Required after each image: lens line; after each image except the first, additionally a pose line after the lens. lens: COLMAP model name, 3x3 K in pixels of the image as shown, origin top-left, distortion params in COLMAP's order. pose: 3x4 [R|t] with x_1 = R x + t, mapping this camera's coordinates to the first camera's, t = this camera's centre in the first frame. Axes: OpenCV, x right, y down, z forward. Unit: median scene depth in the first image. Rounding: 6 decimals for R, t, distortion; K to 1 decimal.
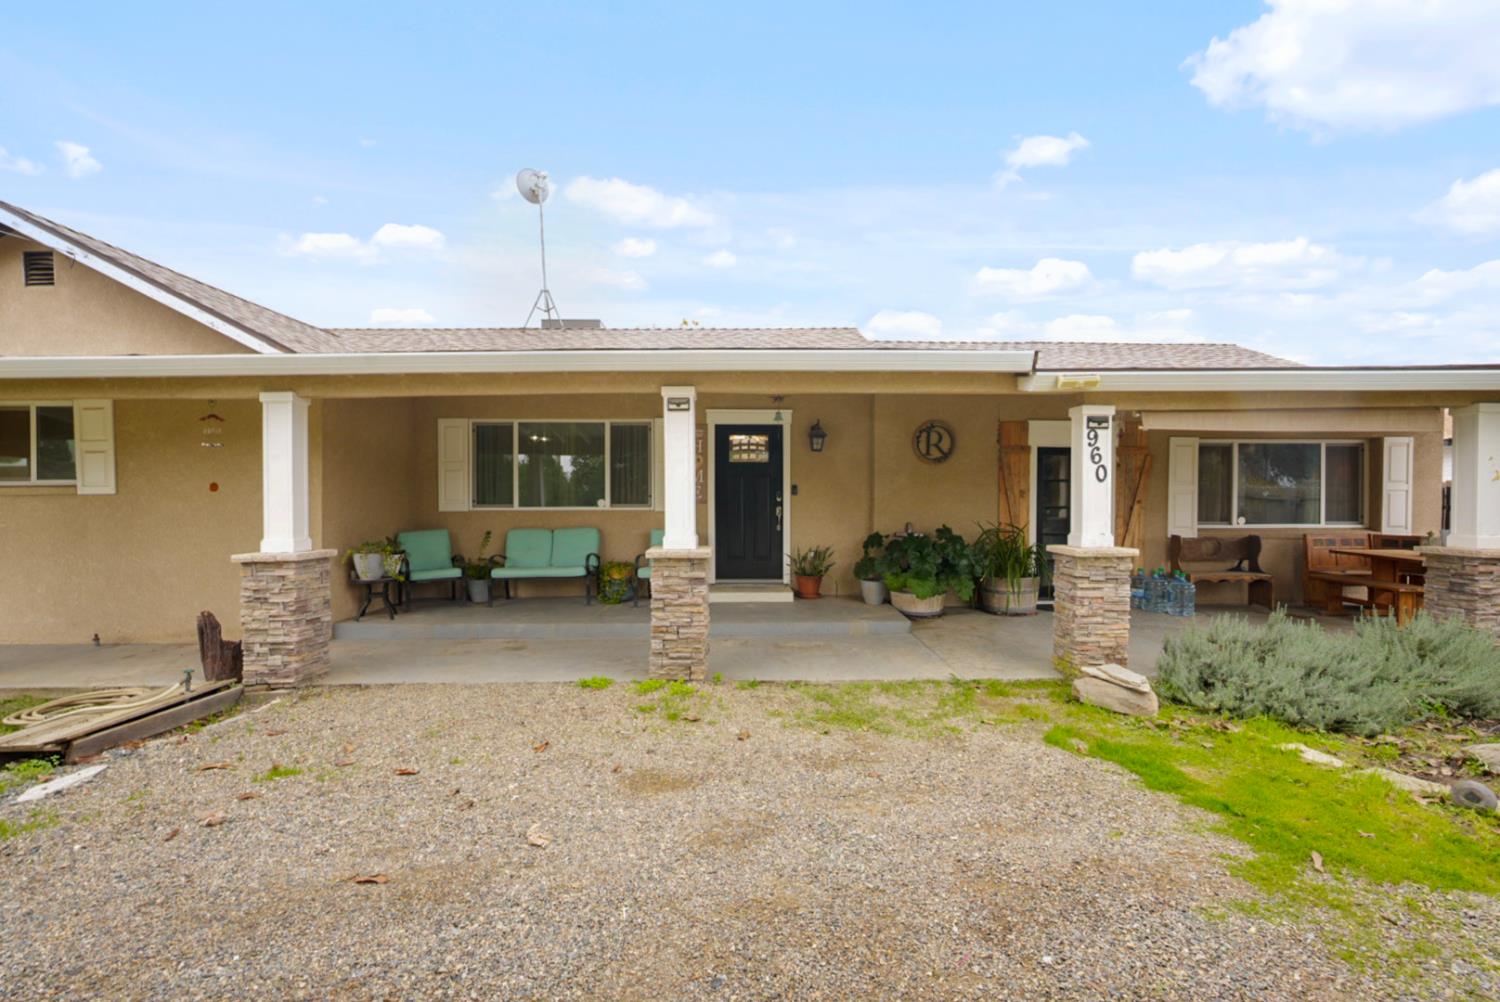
lens RADIAL K [[665.4, 0, 744.4], [0, 665.4, 505.9], [0, 0, 1]] dist [-0.011675, 0.008135]
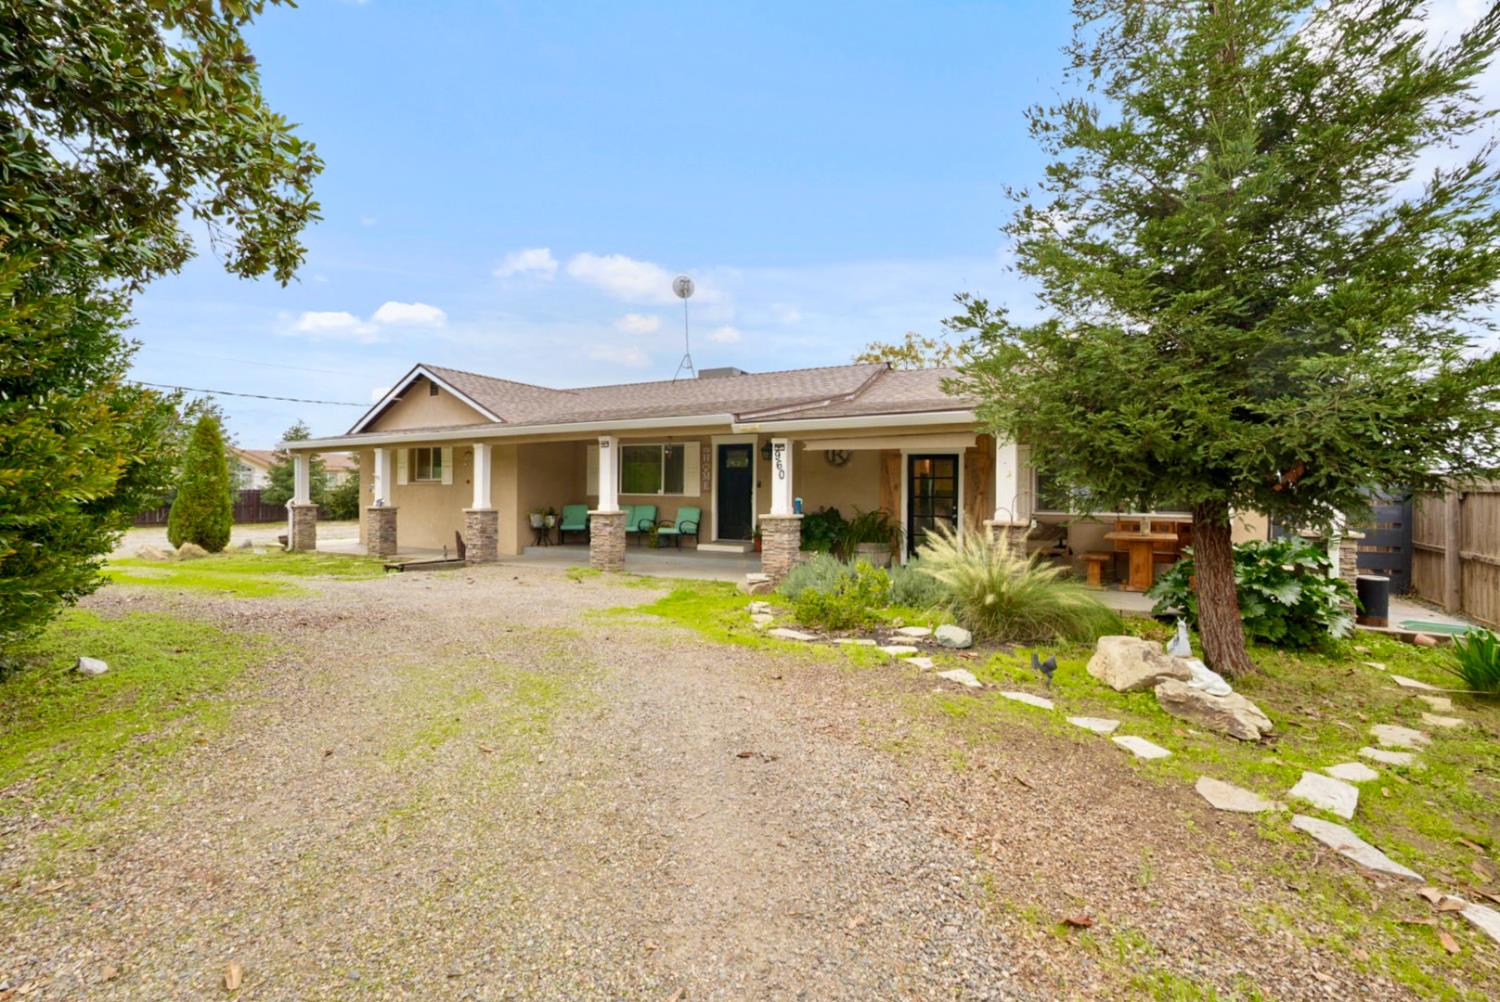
lens RADIAL K [[665.4, 0, 744.4], [0, 665.4, 505.9], [0, 0, 1]] dist [-0.011675, 0.008135]
pose [[0.875110, 0.017397, -0.483611, 1.295385], [-0.015282, 0.999849, 0.008315, 0.023844], [0.483682, 0.000114, 0.875244, -0.651666]]
